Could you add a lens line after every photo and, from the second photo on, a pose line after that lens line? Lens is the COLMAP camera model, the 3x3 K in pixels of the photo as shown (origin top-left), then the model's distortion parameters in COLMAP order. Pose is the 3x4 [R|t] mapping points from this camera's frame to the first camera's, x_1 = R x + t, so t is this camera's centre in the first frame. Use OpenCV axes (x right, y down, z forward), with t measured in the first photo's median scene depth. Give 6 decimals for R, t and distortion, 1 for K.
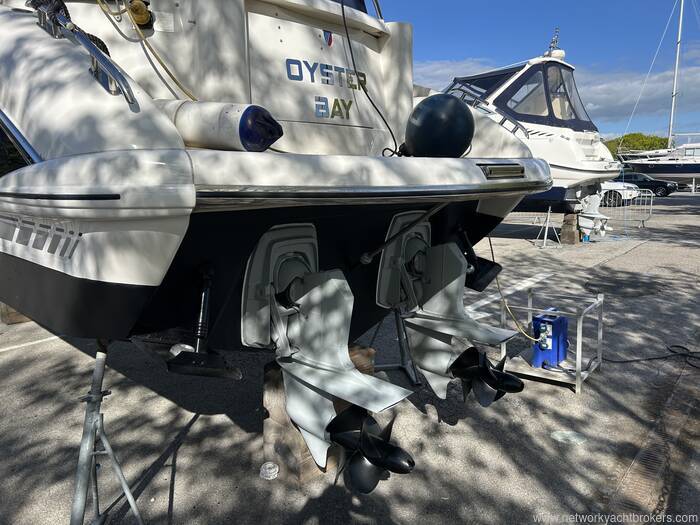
lens RADIAL K [[556.1, 0, 326.8], [0, 556.1, 261.0], [0, 0, 1]] dist [0.025898, -0.003586]
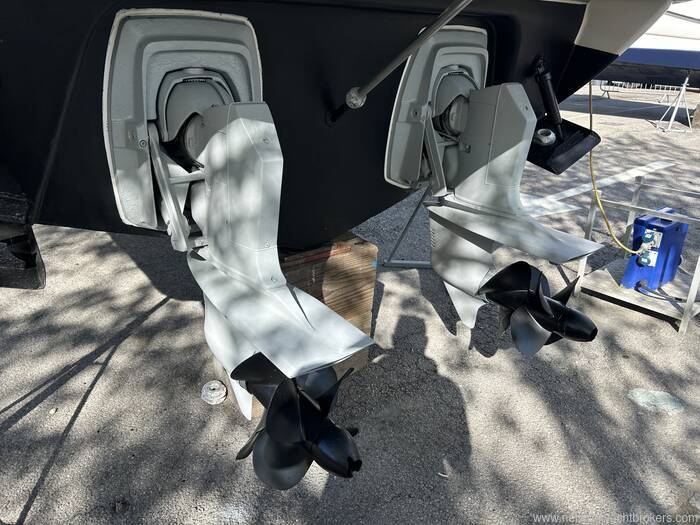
lens RADIAL K [[556.1, 0, 326.8], [0, 556.1, 261.0], [0, 0, 1]] dist [0.025898, -0.003586]
pose [[0.984477, 0.109917, -0.136830, 0.114573], [-0.076055, 0.969778, 0.231831, 0.023039], [0.158177, -0.217826, 0.963085, 0.320486]]
